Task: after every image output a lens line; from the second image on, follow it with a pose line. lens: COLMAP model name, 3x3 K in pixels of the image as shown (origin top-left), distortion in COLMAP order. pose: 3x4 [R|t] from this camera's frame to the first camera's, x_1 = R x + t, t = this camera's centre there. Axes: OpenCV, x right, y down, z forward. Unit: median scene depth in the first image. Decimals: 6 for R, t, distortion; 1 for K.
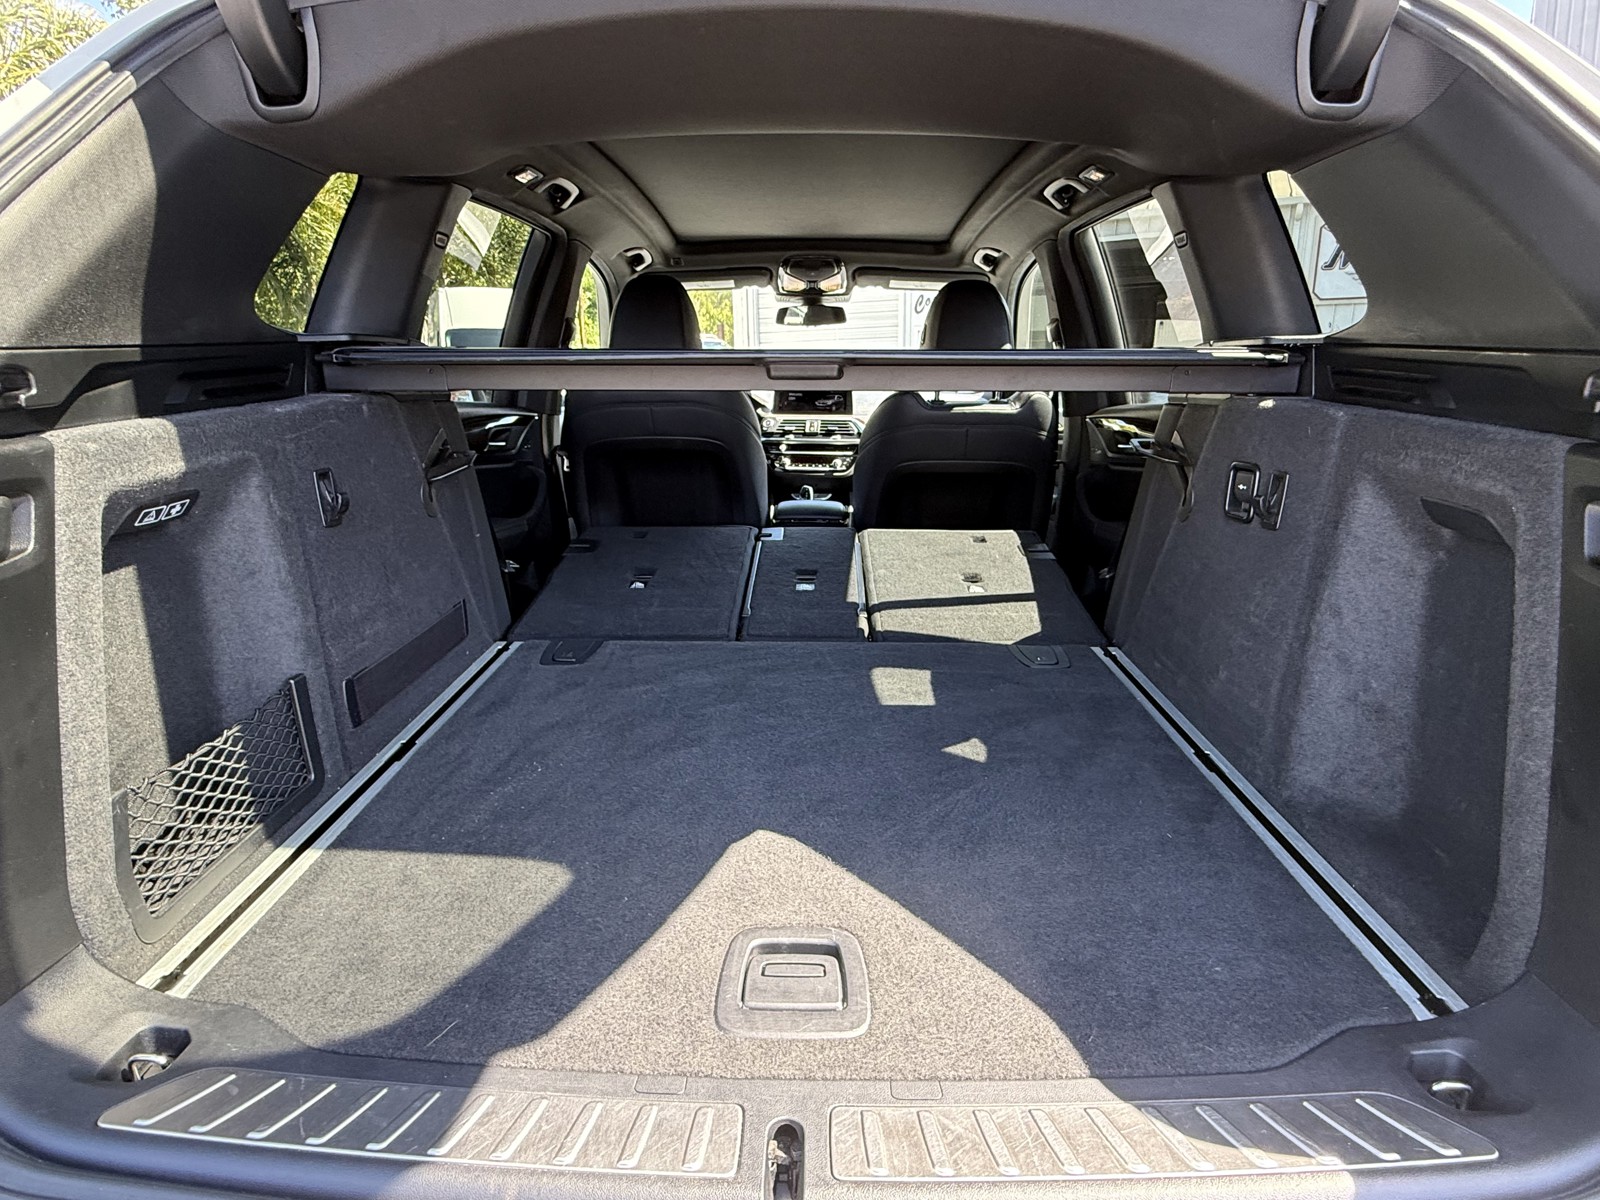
lens RADIAL K [[846.3, 0, 800.0], [0, 846.3, 600.0], [0, 0, 1]] dist [-0.001326, -0.000771]
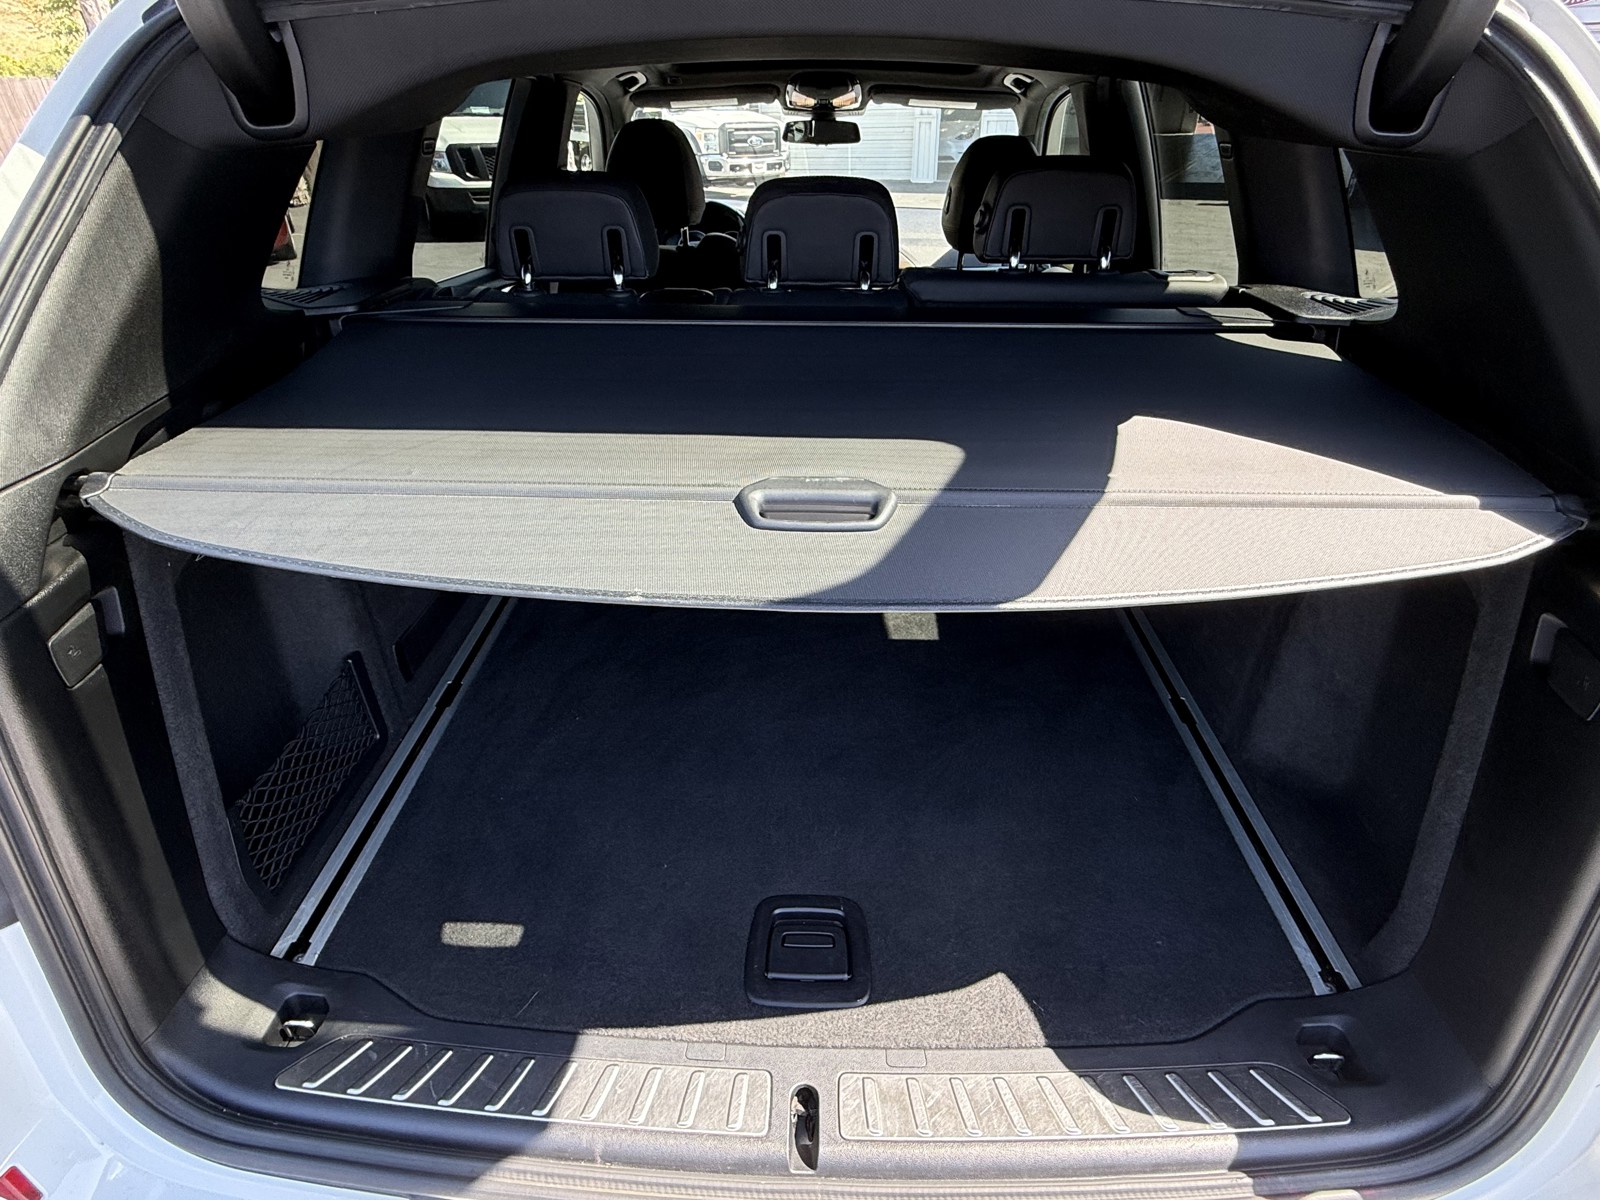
lens RADIAL K [[846.5, 0, 798.0], [0, 846.5, 601.1], [0, 0, 1]] dist [-0.001145, -0.000427]
pose [[0.999970, 0.005998, -0.004934, -0.019069], [-0.004522, 0.966113, 0.258081, -0.337451], [0.006315, -0.258051, 0.966111, -0.045591]]
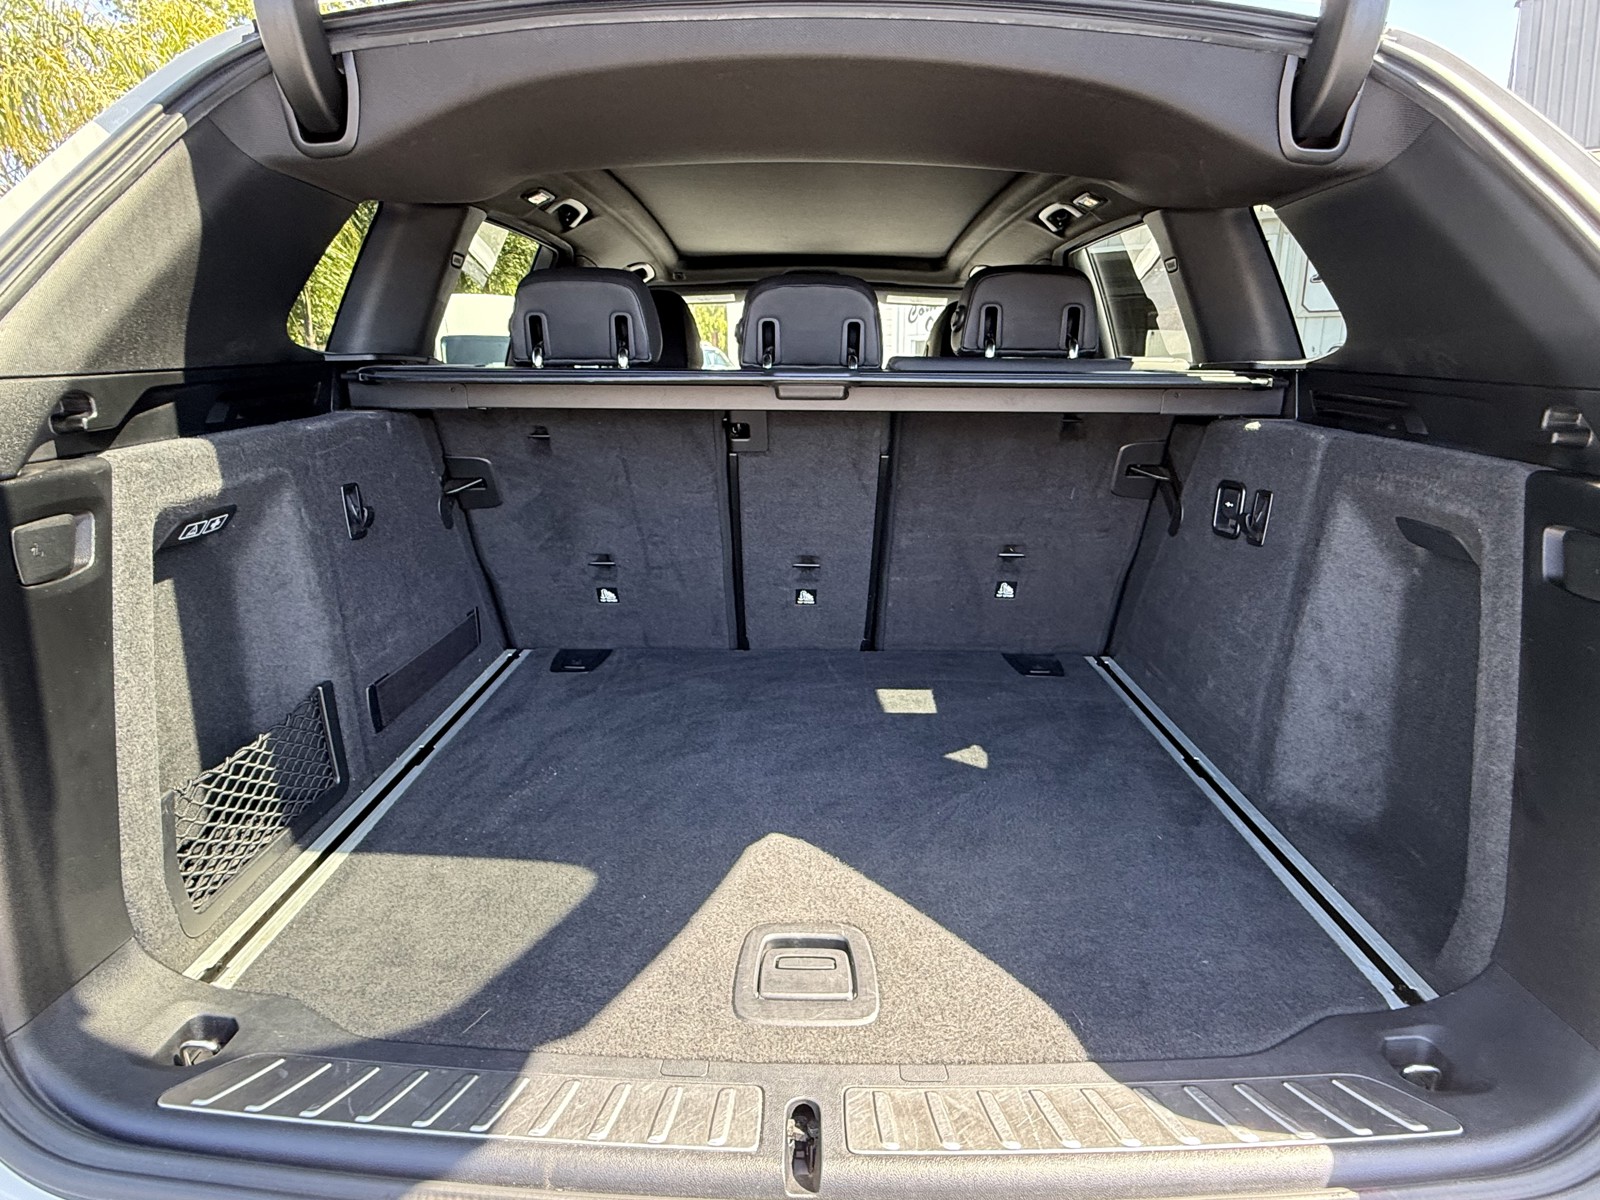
lens RADIAL K [[846.3, 0, 800.0], [0, 846.3, 600.0], [0, 0, 1]] dist [-0.001326, -0.000771]
pose [[0.999956, 0.003633, 0.008663, -0.024876], [-0.003562, 0.999961, -0.008132, -0.007484], [-0.008692, 0.008101, 0.999929, -0.059554]]
